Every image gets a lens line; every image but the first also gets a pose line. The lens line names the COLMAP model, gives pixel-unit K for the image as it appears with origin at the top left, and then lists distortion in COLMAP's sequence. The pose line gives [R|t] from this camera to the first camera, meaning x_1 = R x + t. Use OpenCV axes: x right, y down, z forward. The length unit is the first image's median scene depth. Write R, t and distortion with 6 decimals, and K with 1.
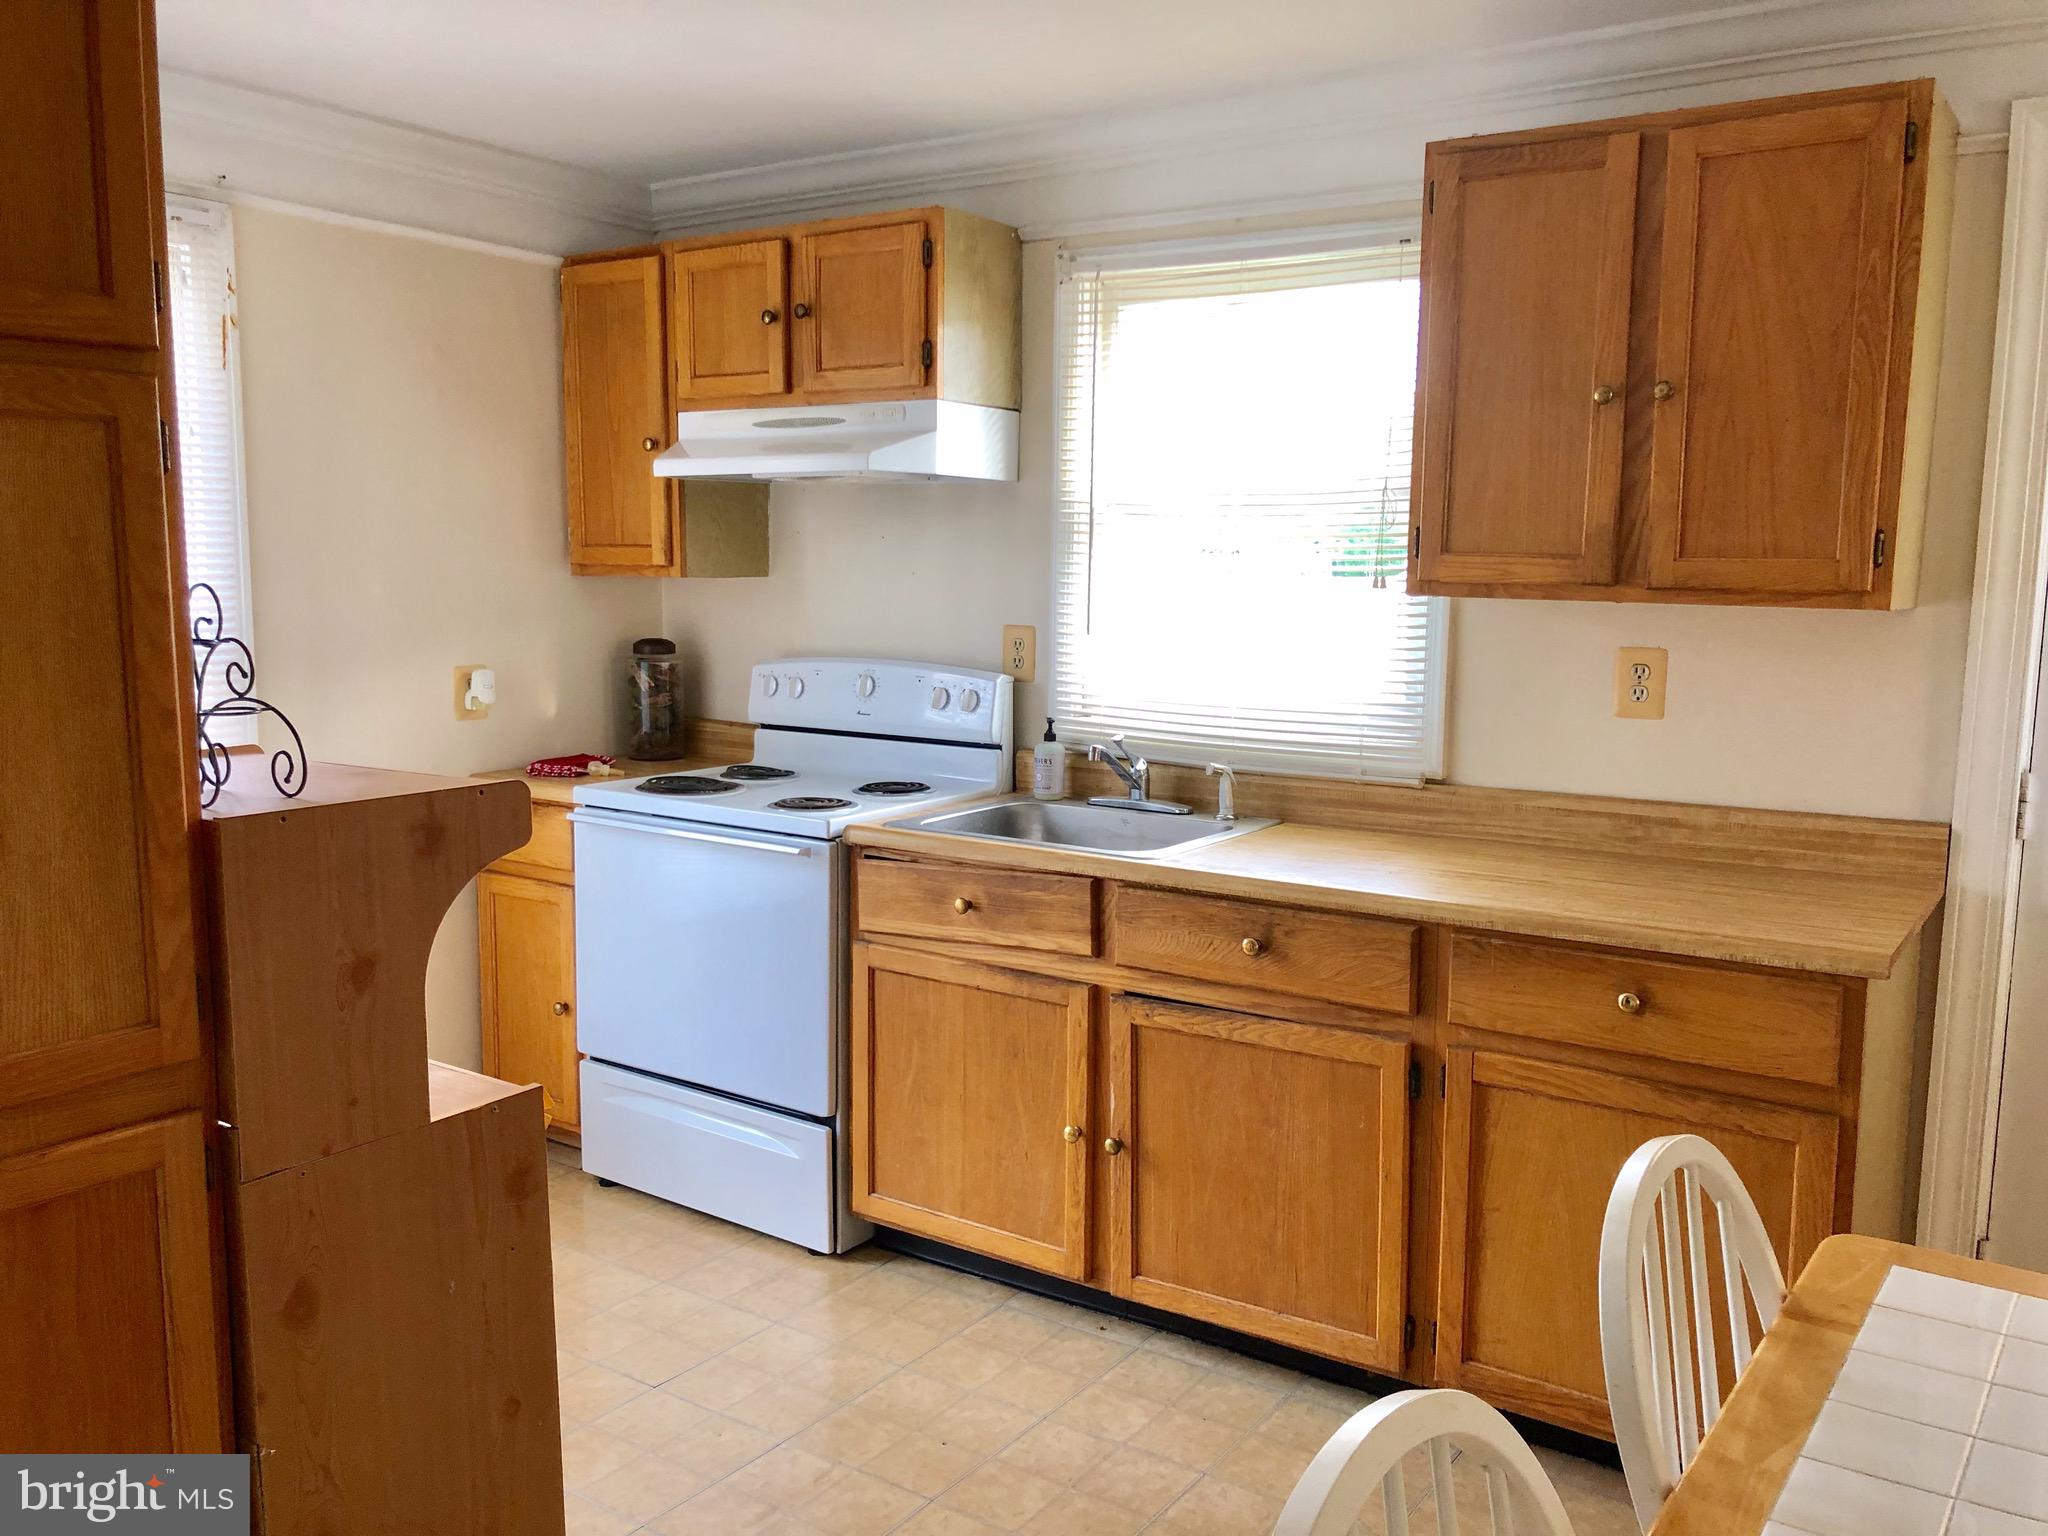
lens RADIAL K [[1685.3, 0, 1031.0], [0, 1685.3, 774.5], [0, 0, 1]] dist [0.016011, 0.003357]
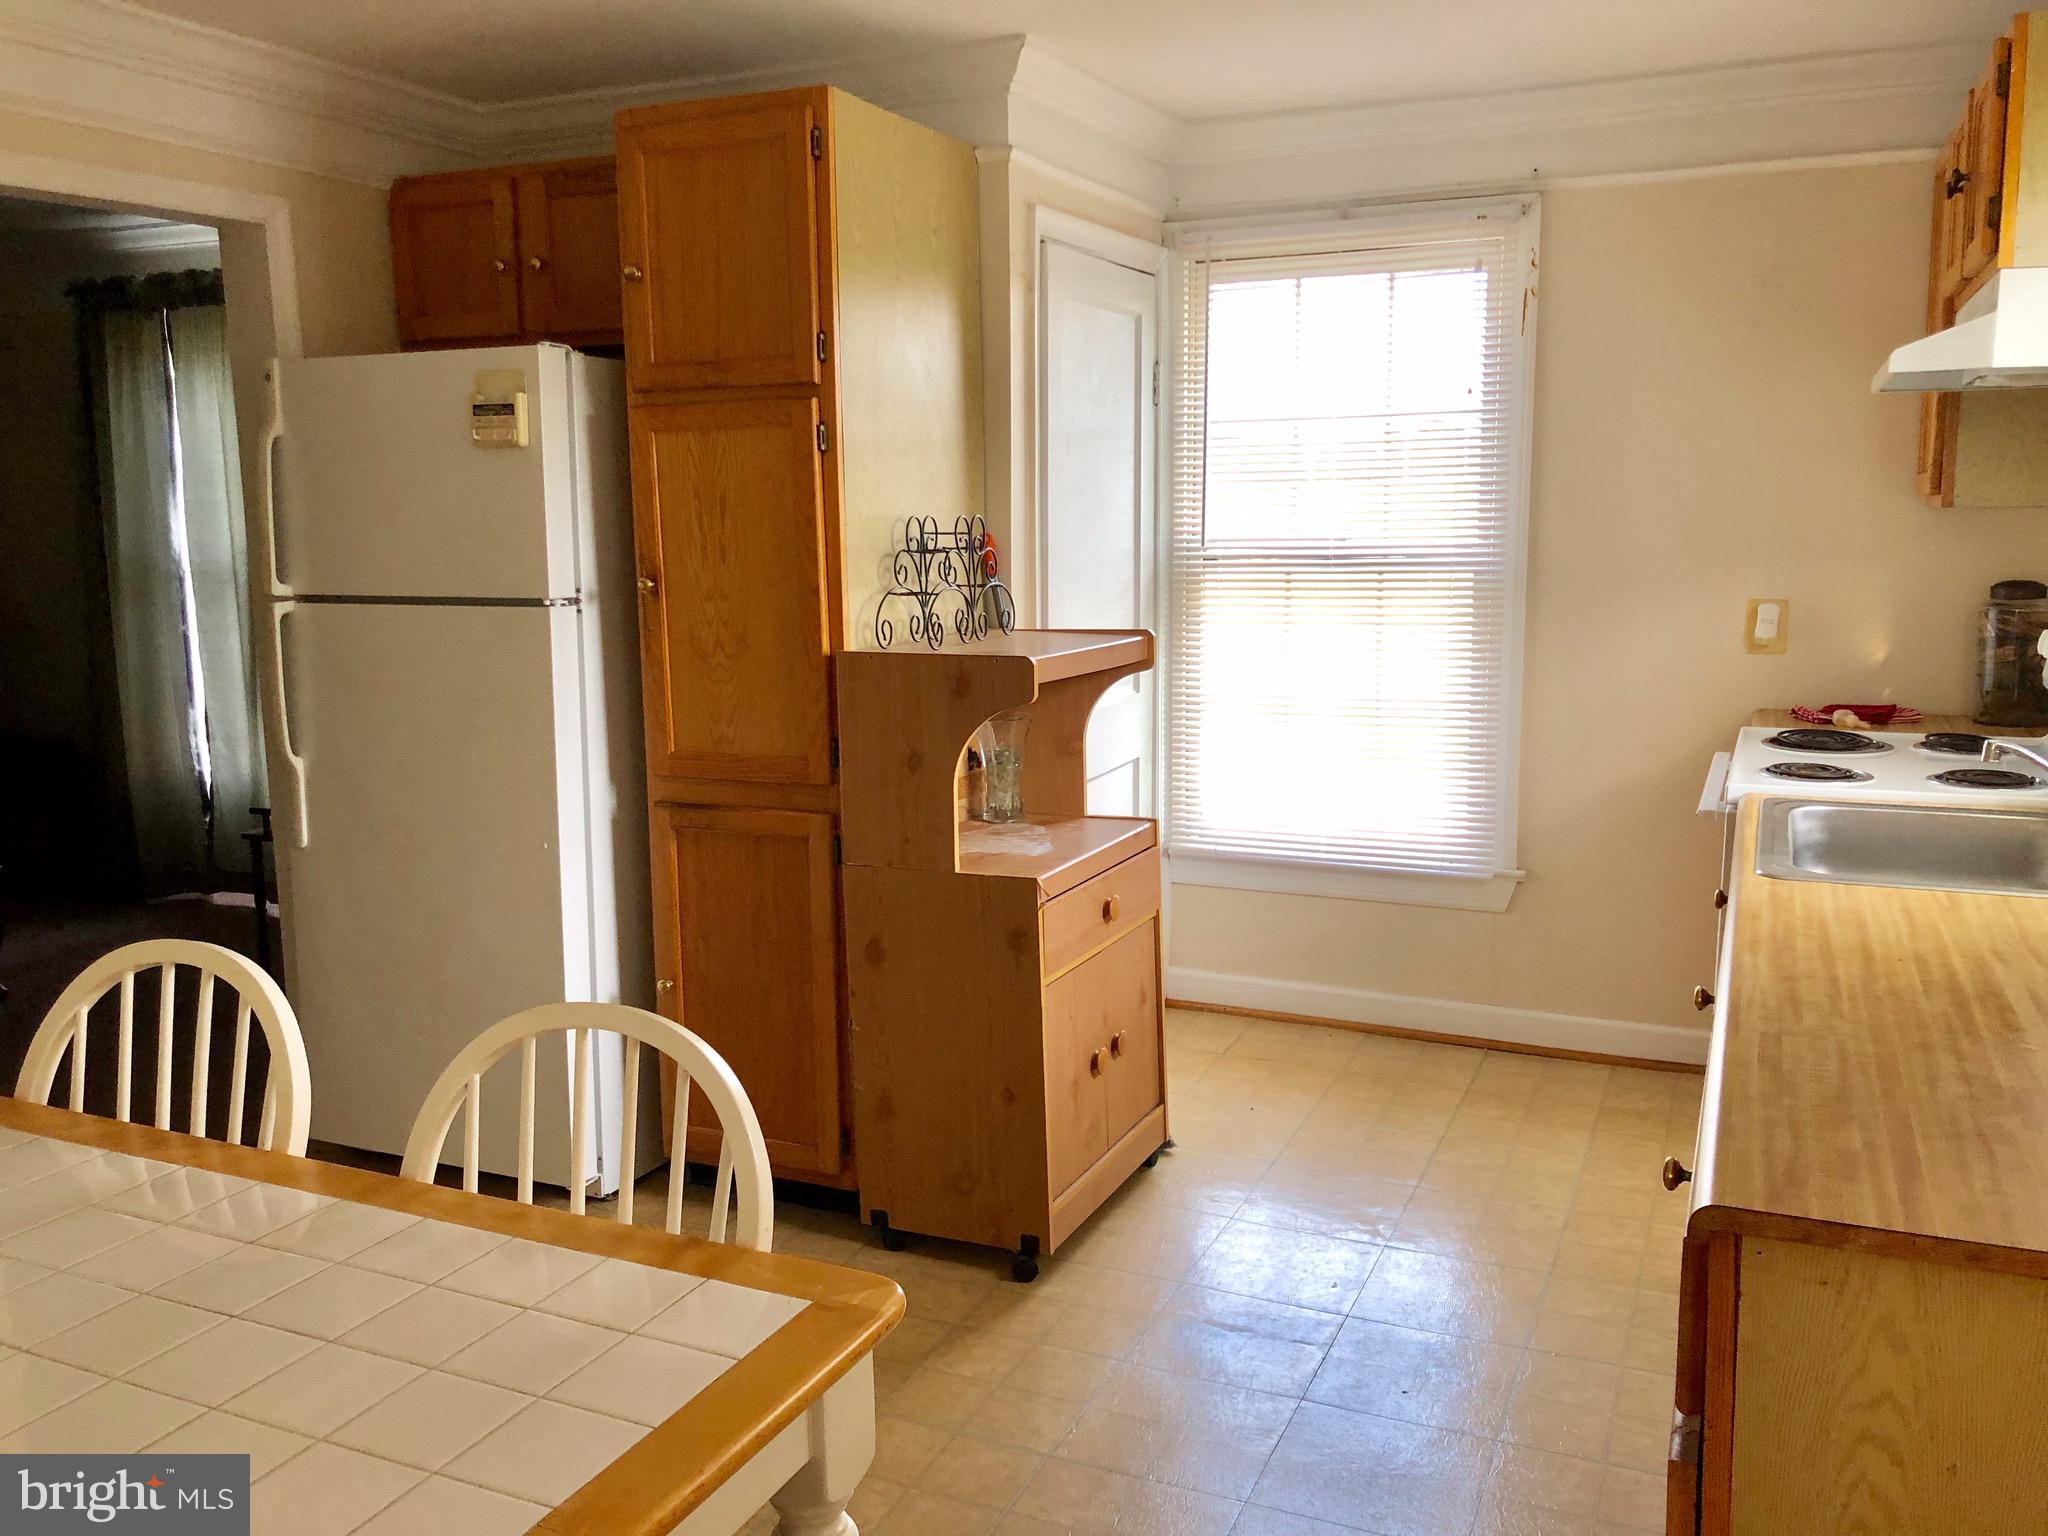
lens RADIAL K [[1685.3, 0, 1026.6], [0, 1685.3, 760.0], [0, 0, 1]] dist [0.016011, 0.003357]
pose [[0.166885, 0.139854, -0.976007, 0.788101], [-0.111435, 0.986222, 0.122264, -0.060187], [0.979659, 0.088357, 0.180170, 0.555955]]
